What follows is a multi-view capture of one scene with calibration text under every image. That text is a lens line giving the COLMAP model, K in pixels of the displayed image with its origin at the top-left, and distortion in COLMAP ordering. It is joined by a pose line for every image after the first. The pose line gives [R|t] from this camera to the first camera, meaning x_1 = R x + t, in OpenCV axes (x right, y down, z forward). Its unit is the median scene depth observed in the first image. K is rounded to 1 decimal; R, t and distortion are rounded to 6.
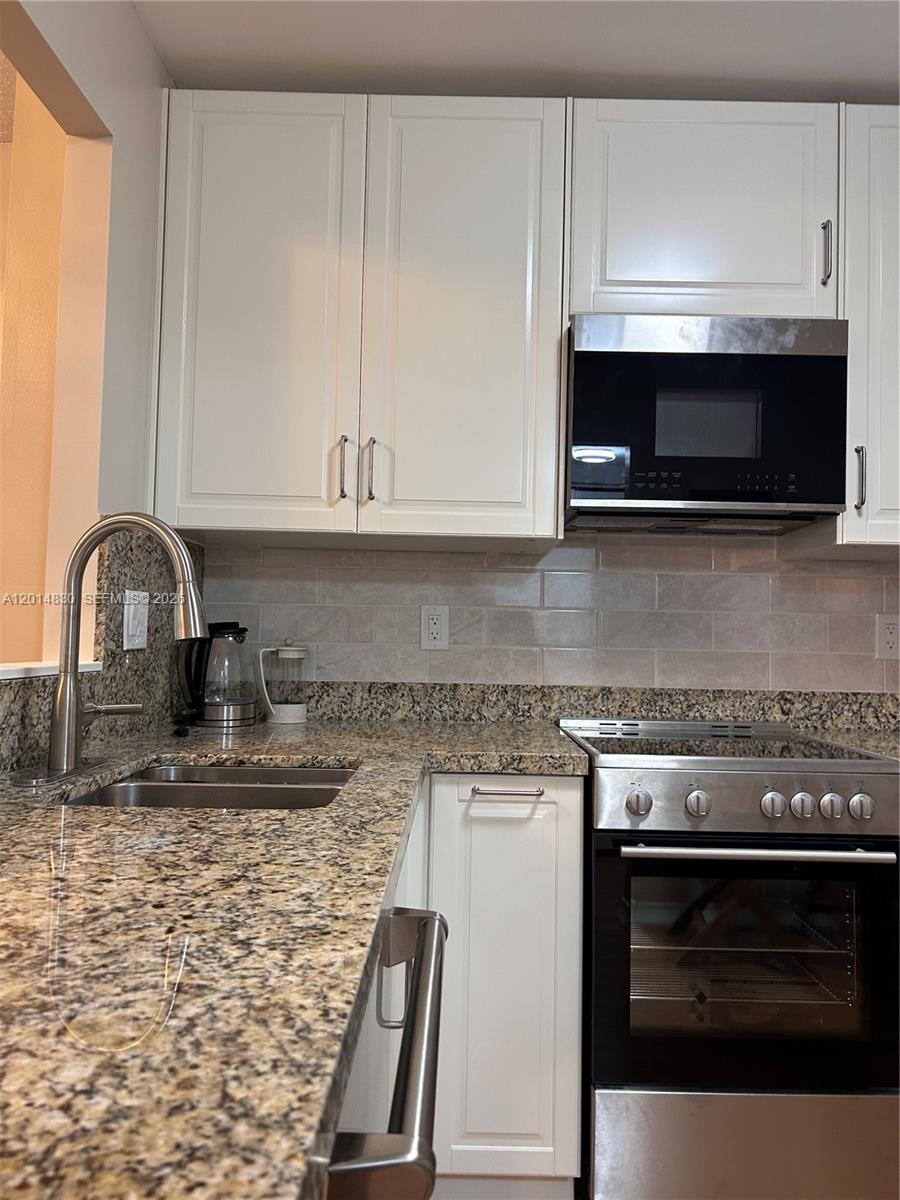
lens RADIAL K [[903.7, 0, 462.8], [0, 903.7, 591.9], [0, 0, 1]] dist [0.041810, -0.053885]
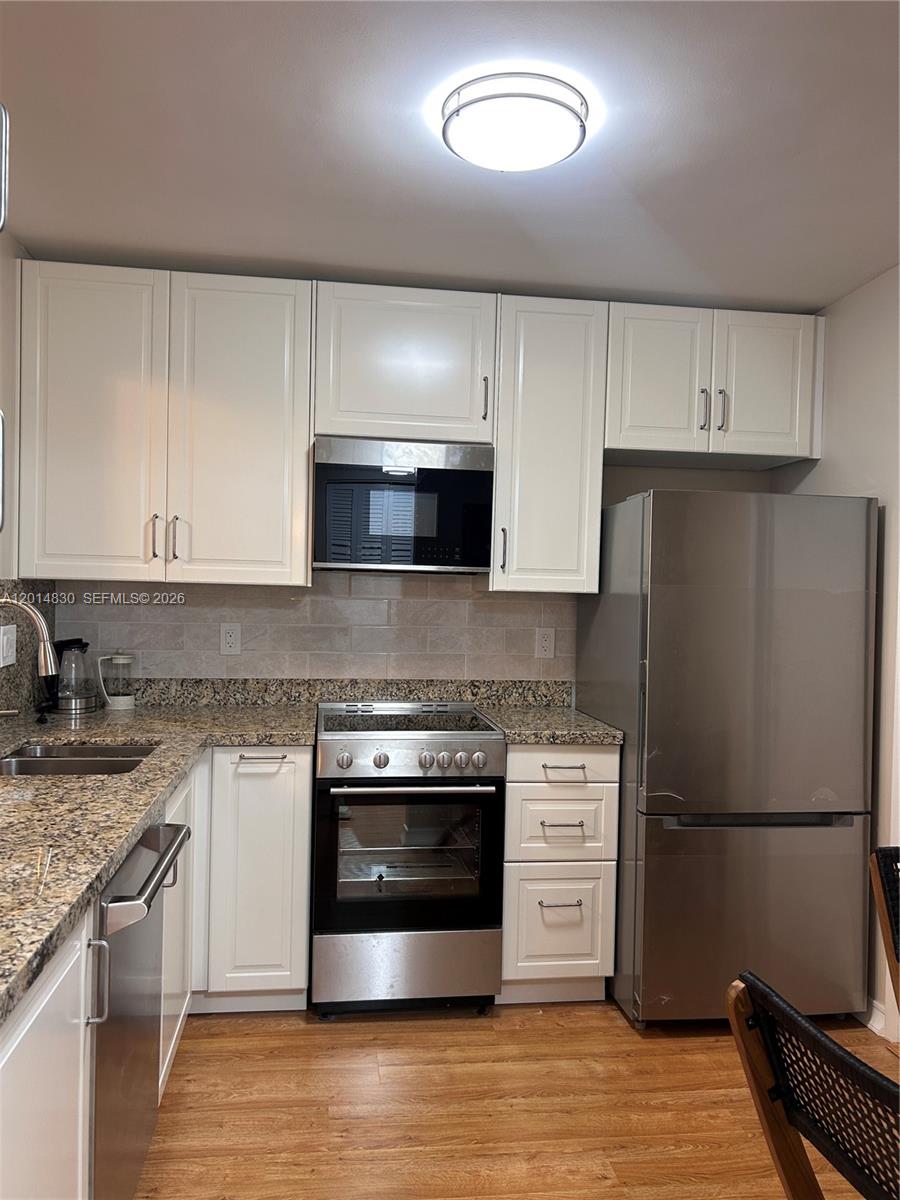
lens RADIAL K [[903.7, 0, 451.9], [0, 903.7, 605.4], [0, 0, 1]] dist [0.041810, -0.053885]
pose [[0.991088, -0.001225, 0.133201, 0.148199], [-0.008498, 0.997340, 0.072398, -0.140675], [-0.132935, -0.072885, 0.988441, -0.517742]]
